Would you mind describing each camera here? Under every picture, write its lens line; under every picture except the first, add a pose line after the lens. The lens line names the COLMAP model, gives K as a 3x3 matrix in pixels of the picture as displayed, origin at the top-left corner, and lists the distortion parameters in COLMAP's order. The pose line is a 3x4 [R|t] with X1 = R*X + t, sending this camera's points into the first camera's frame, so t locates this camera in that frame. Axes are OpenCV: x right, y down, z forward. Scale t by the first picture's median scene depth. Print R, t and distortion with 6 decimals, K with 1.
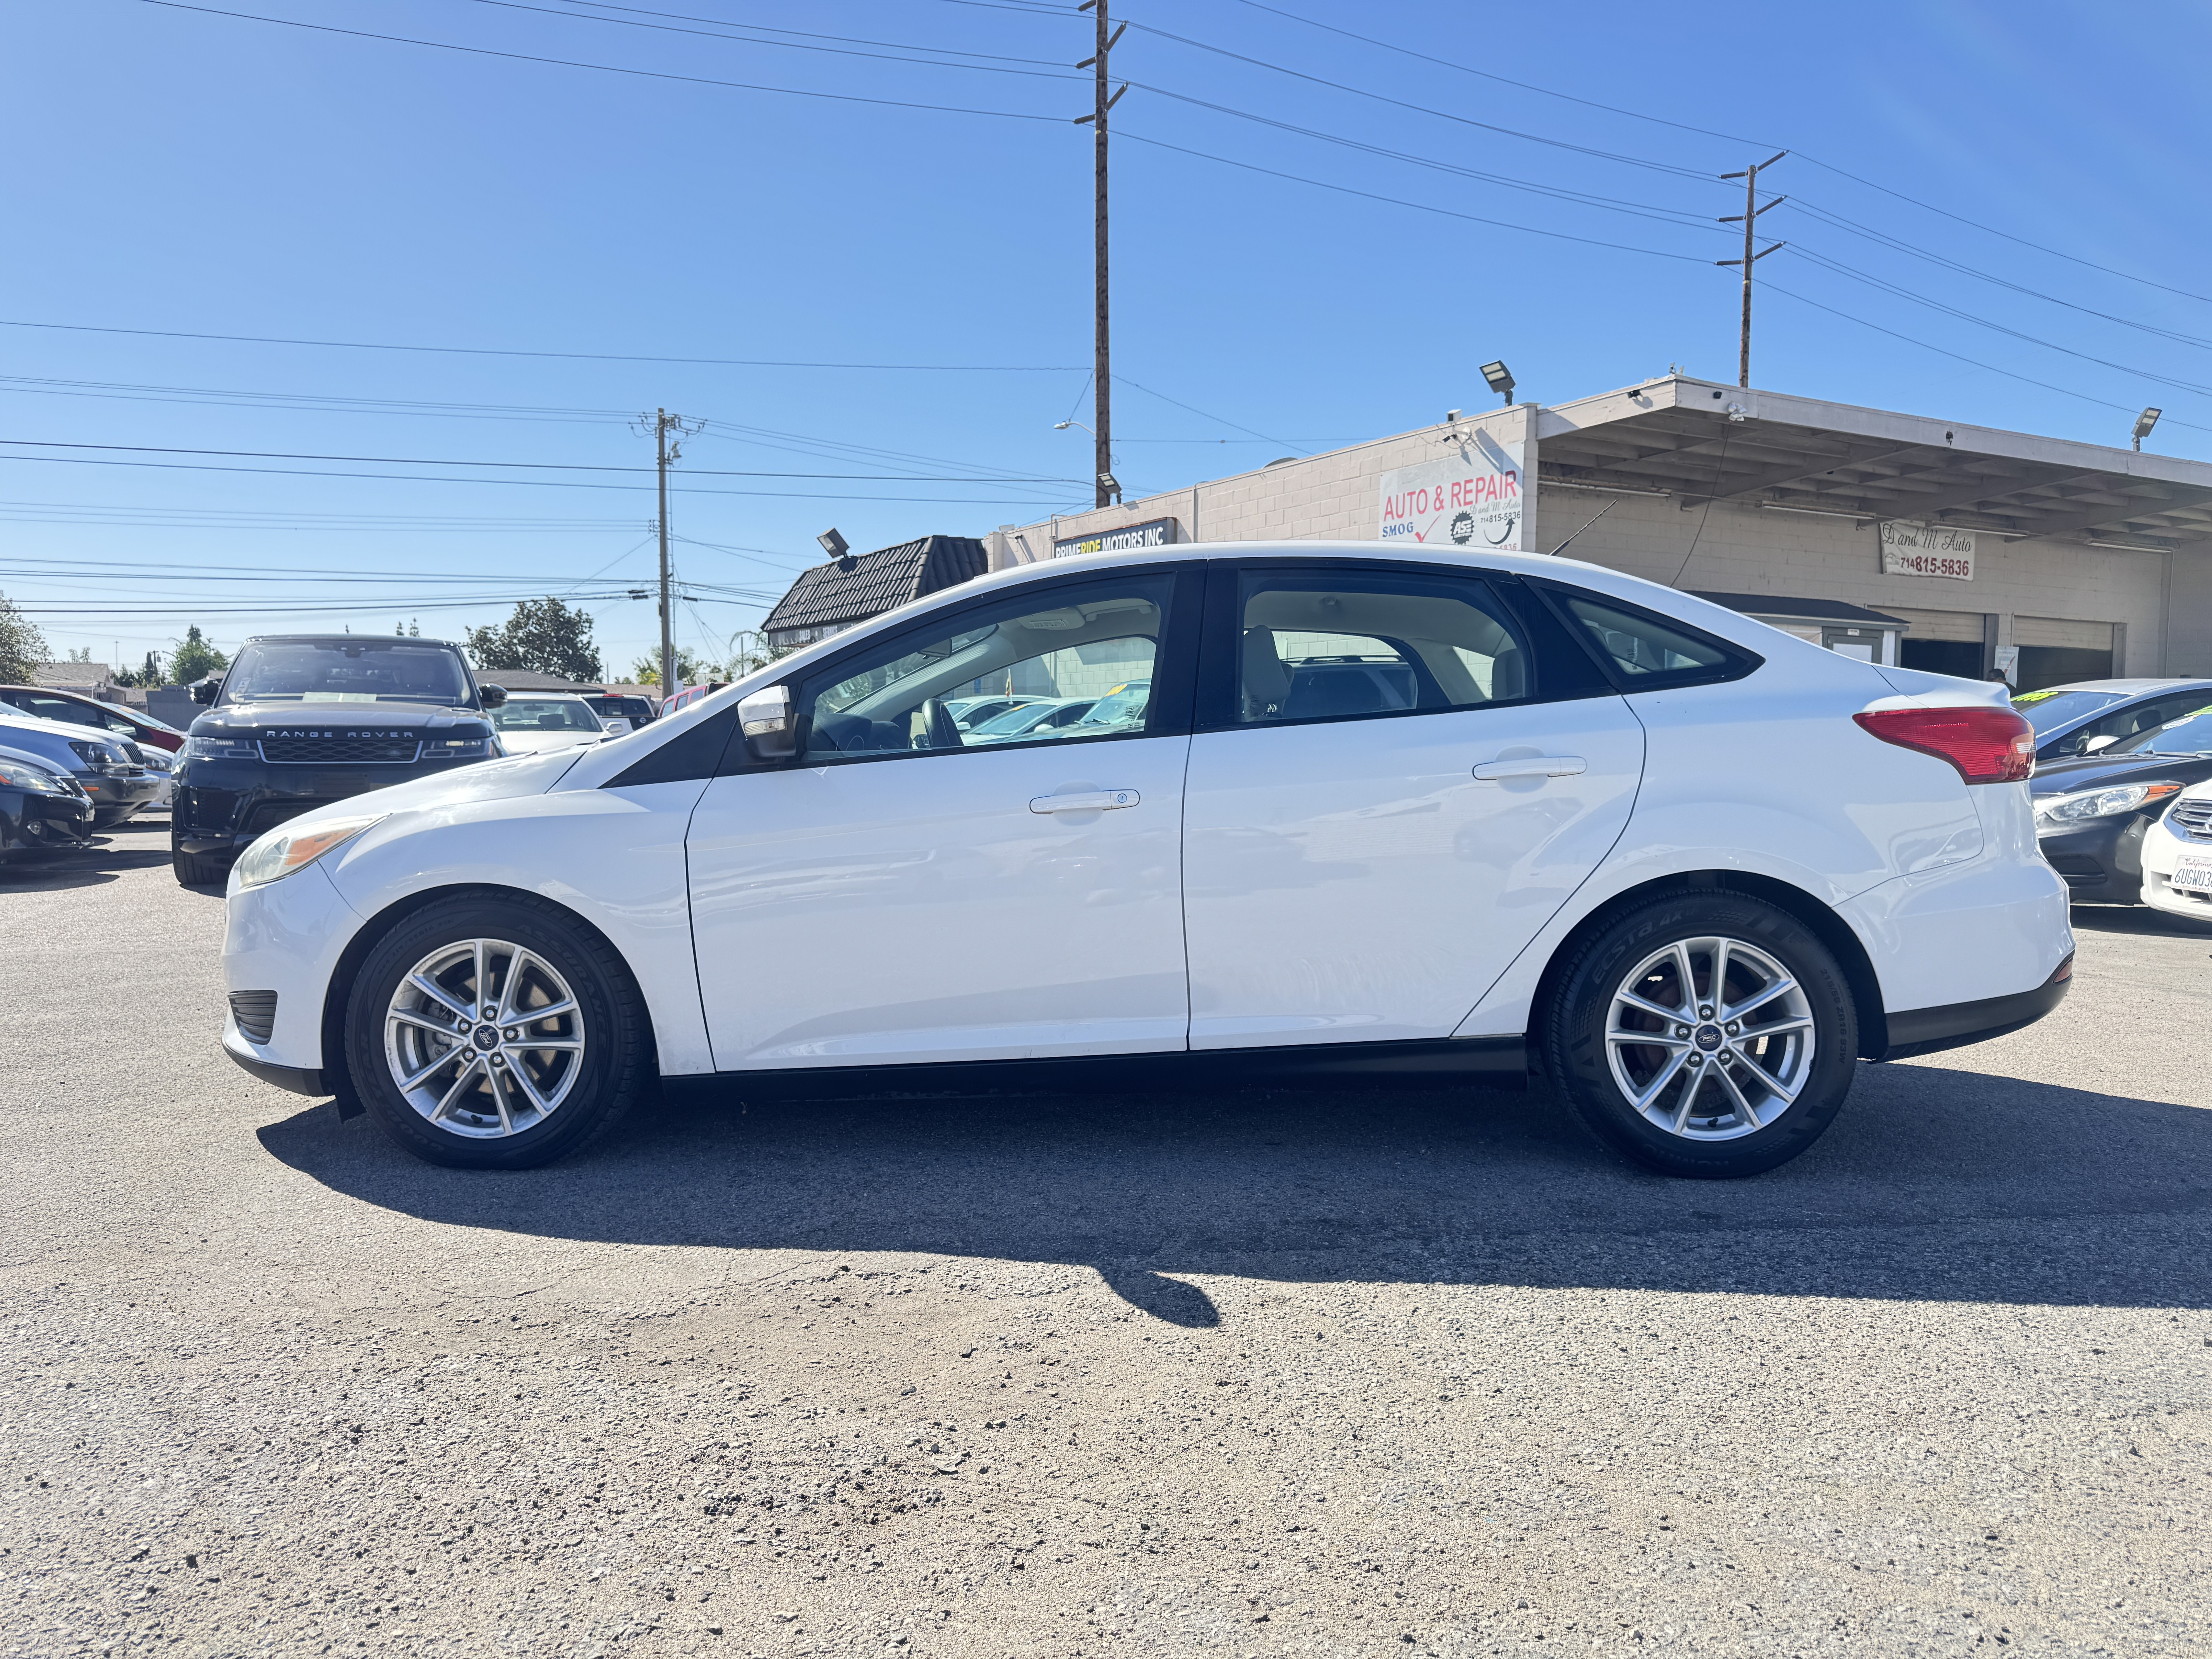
lens RADIAL K [[1552.2, 0, 1116.8], [0, 1552.2, 844.5], [0, 0, 1]] dist [0.042231, -0.051626]
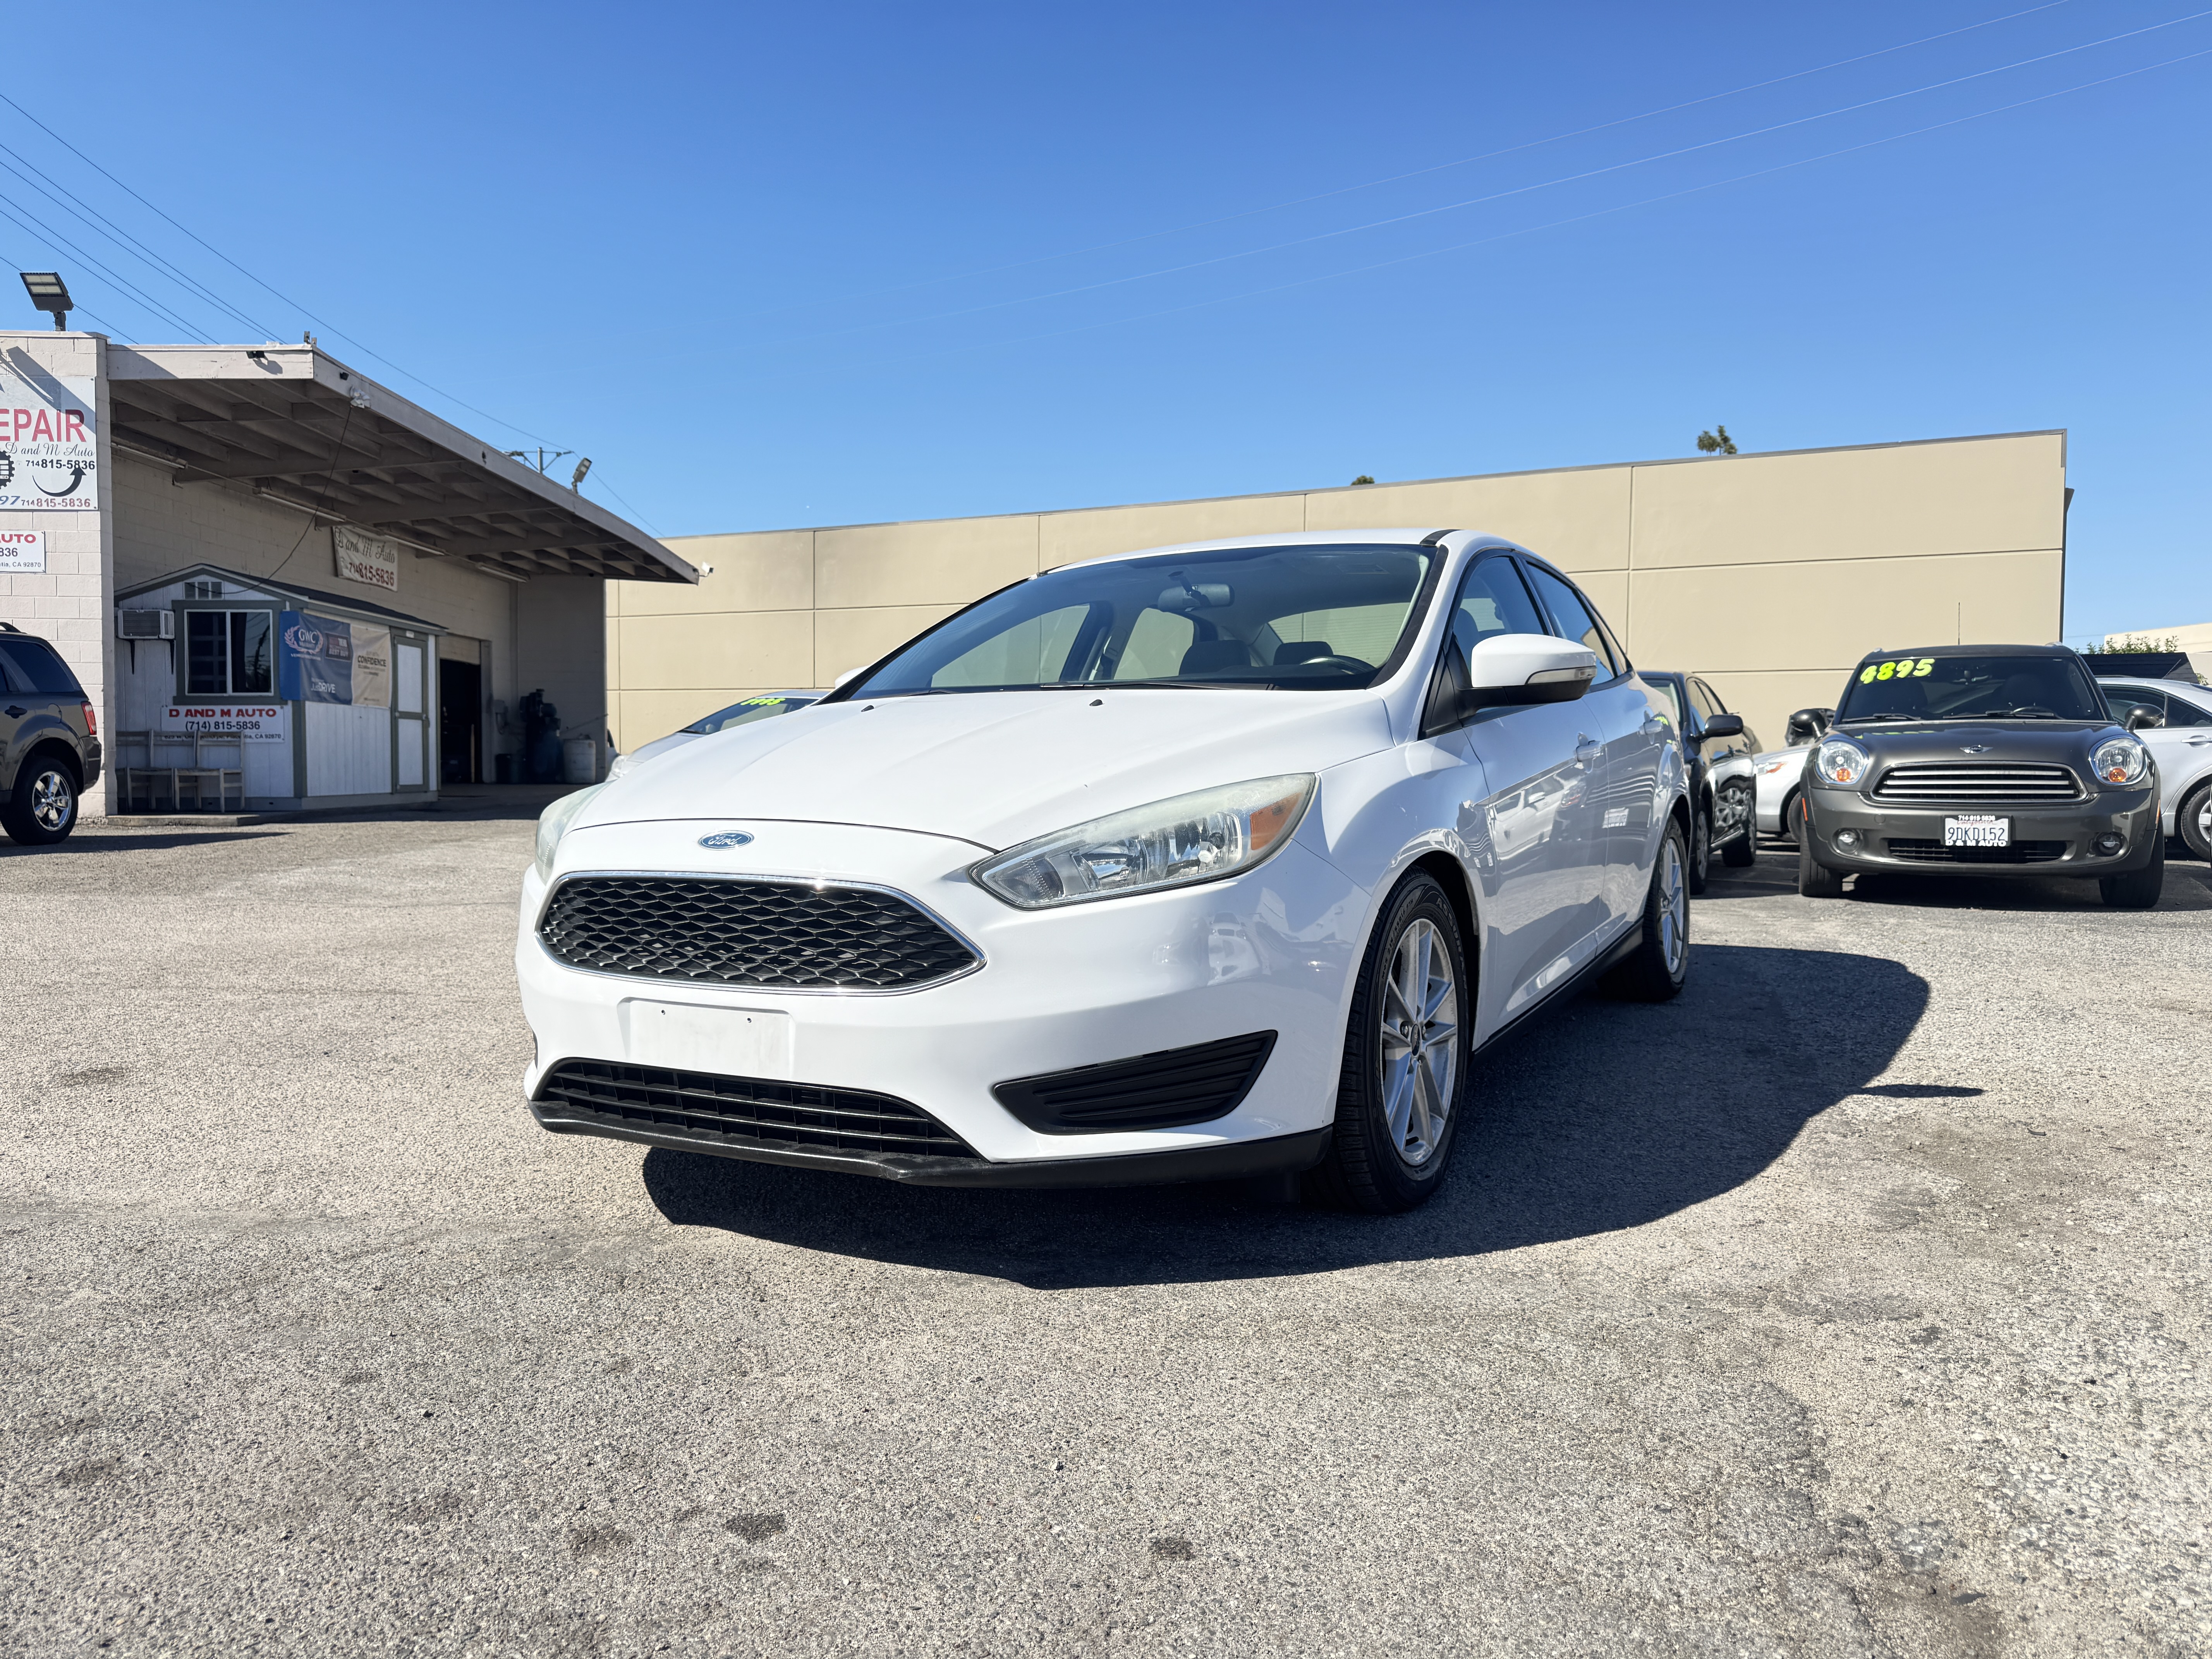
lens RADIAL K [[1552.2, 0, 1105.1], [0, 1552.2, 815.4], [0, 0, 1]] dist [0.042231, -0.051626]
pose [[0.469309, -0.034359, 0.882365, -1.203441], [0.057045, 0.998335, 0.008534, -0.010419], [-0.881190, 0.046330, 0.470488, 0.753337]]
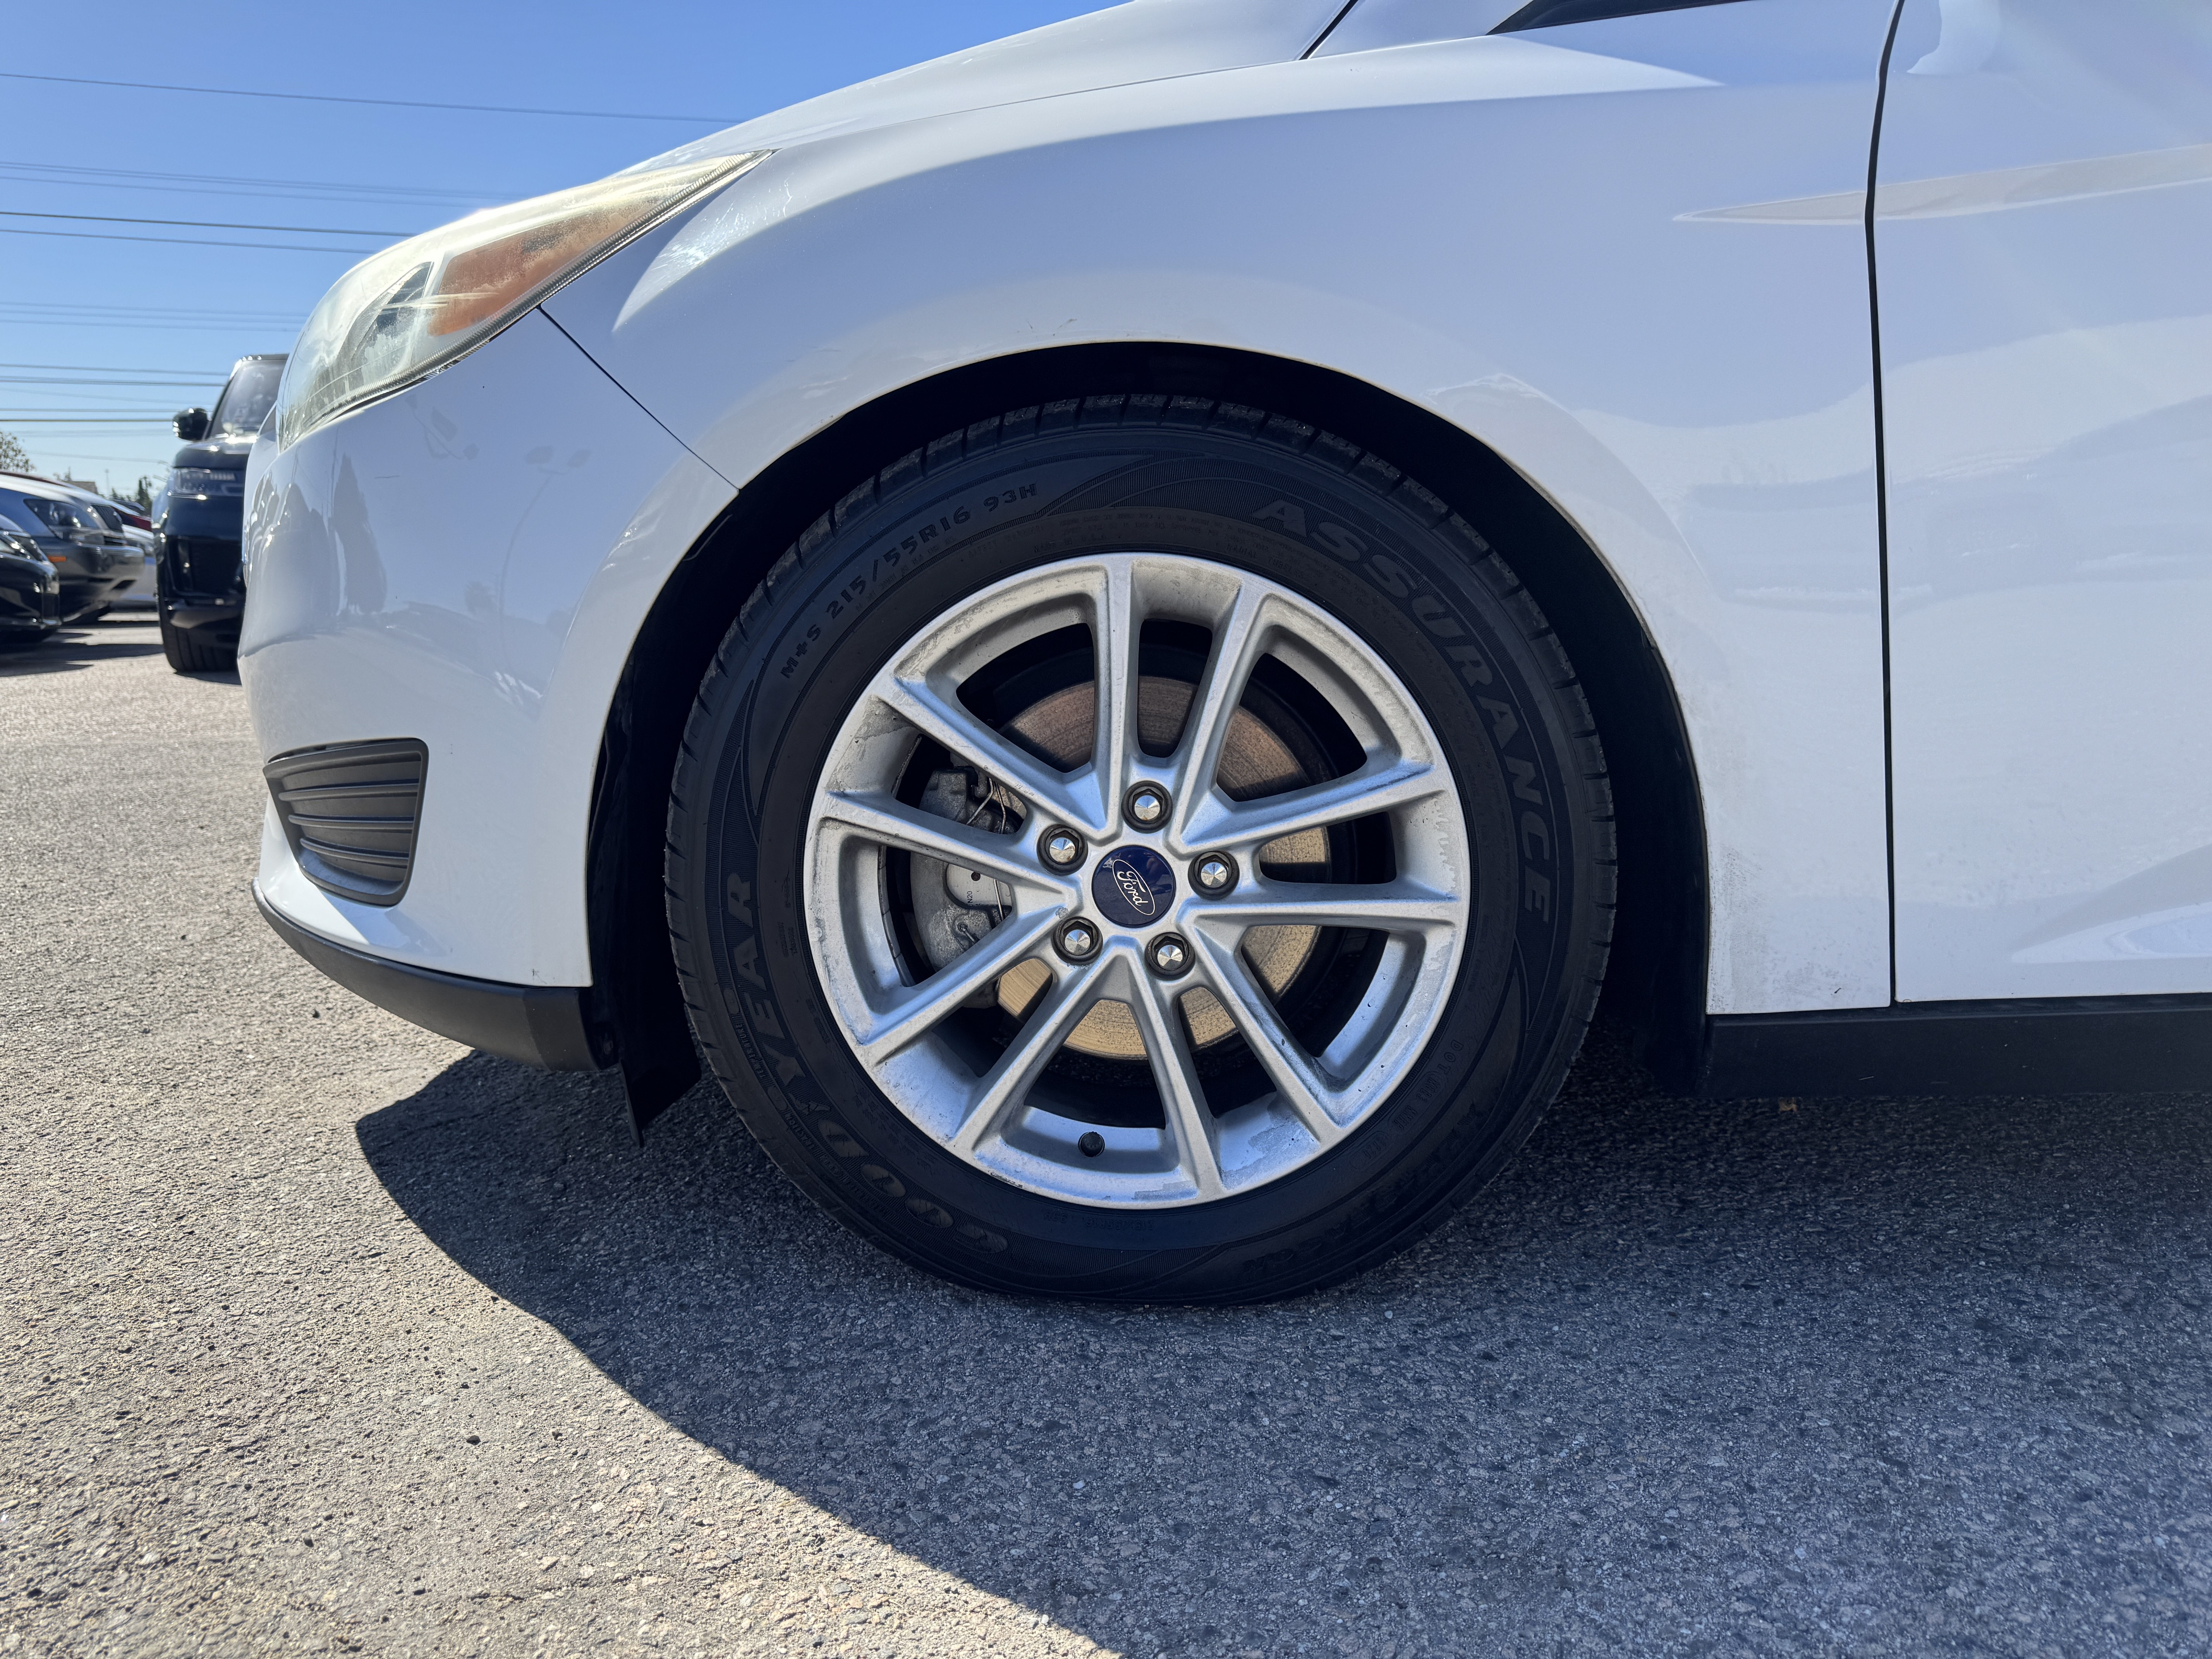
lens RADIAL K [[1552.2, 0, 1143.2], [0, 1552.2, 834.2], [0, 0, 1]] dist [0.042231, -0.051626]
pose [[0.999968, -0.001607, 0.007783, -0.404815], [0.000825, 0.995041, 0.099466, 0.083552], [-0.007905, -0.099456, 0.995011, 0.700528]]
